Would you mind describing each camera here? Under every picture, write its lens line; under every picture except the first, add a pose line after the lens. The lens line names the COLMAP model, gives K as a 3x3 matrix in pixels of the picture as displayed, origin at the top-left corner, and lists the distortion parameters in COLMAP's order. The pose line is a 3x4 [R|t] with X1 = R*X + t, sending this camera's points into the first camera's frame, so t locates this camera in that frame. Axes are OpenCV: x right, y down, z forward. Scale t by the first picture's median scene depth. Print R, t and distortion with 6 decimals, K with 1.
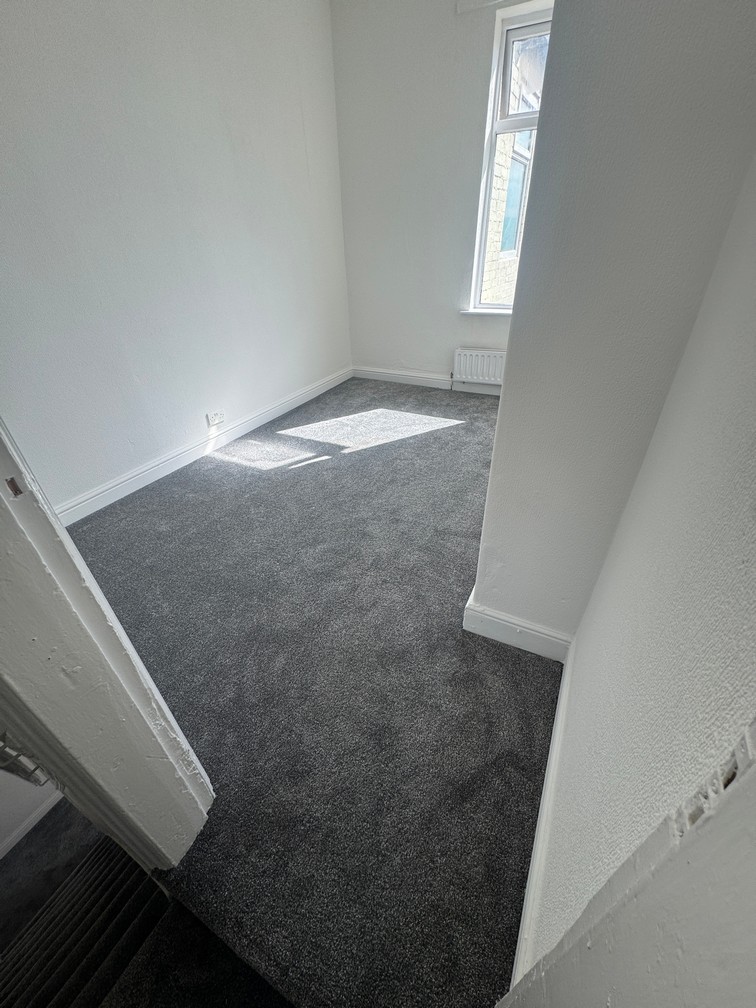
lens RADIAL K [[400.1, 0, 376.9], [0, 400.1, 497.7], [0, 0, 1]] dist [-0.012558, 0.001554]
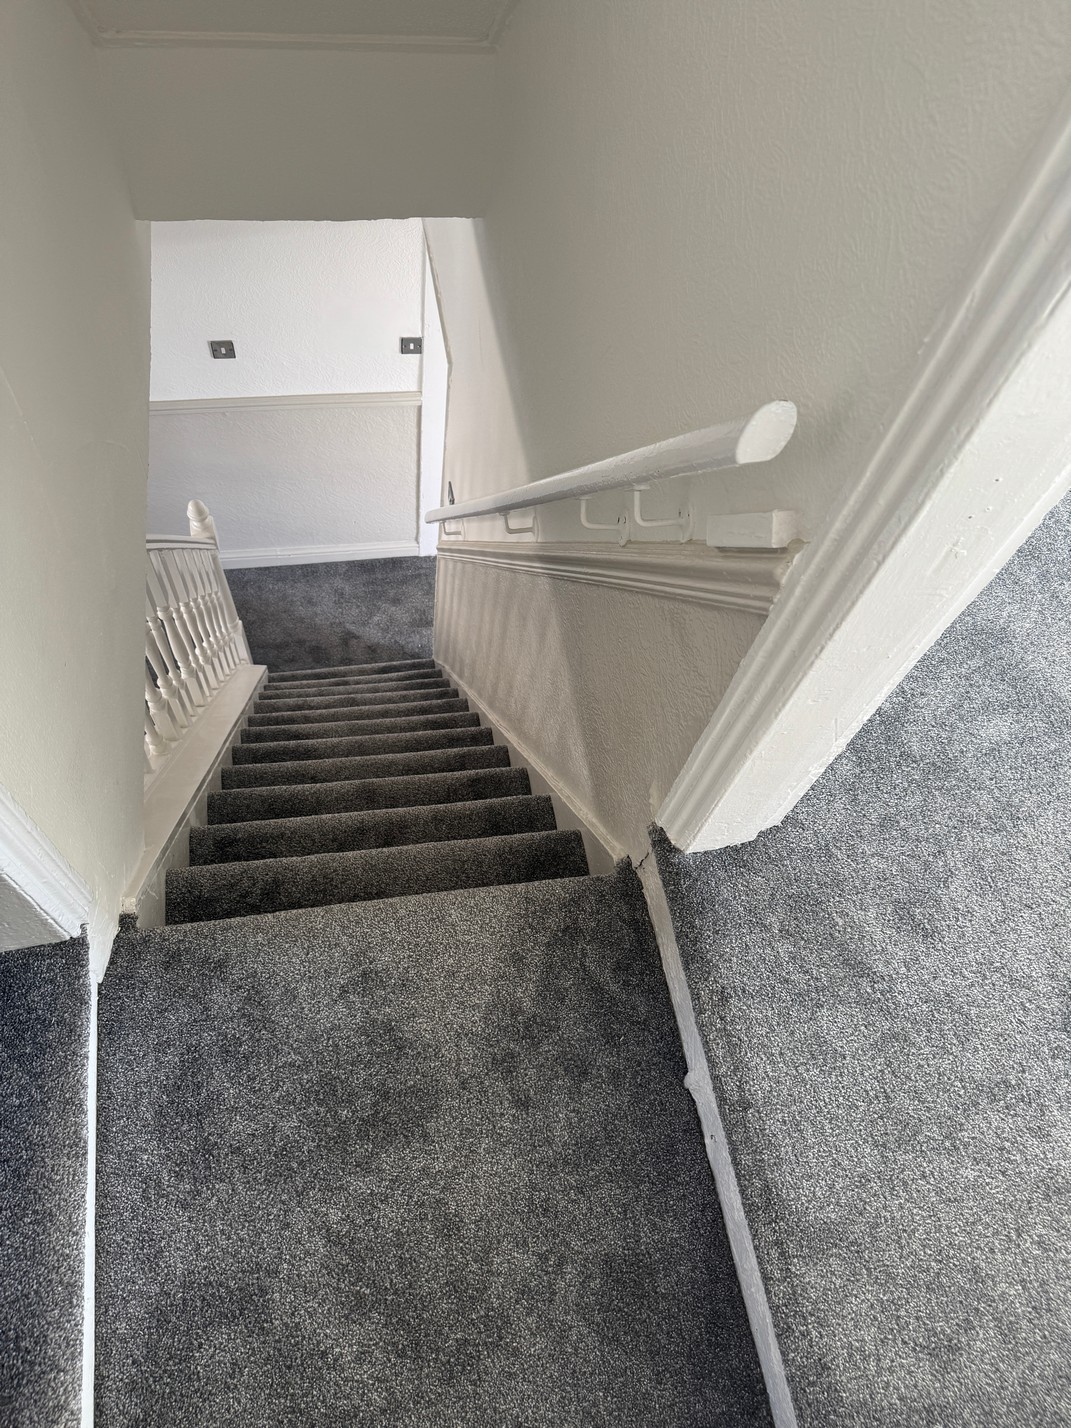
lens RADIAL K [[1008.9, 0, 532.0], [0, 1008.9, 714.0], [0, 0, 1]] dist [-0.003613, -0.006748]
pose [[0.609453, 0.741103, -0.281662, -0.339934], [-0.539396, 0.647962, 0.537771, 0.099463], [0.581050, -0.175819, 0.794650, -0.265851]]
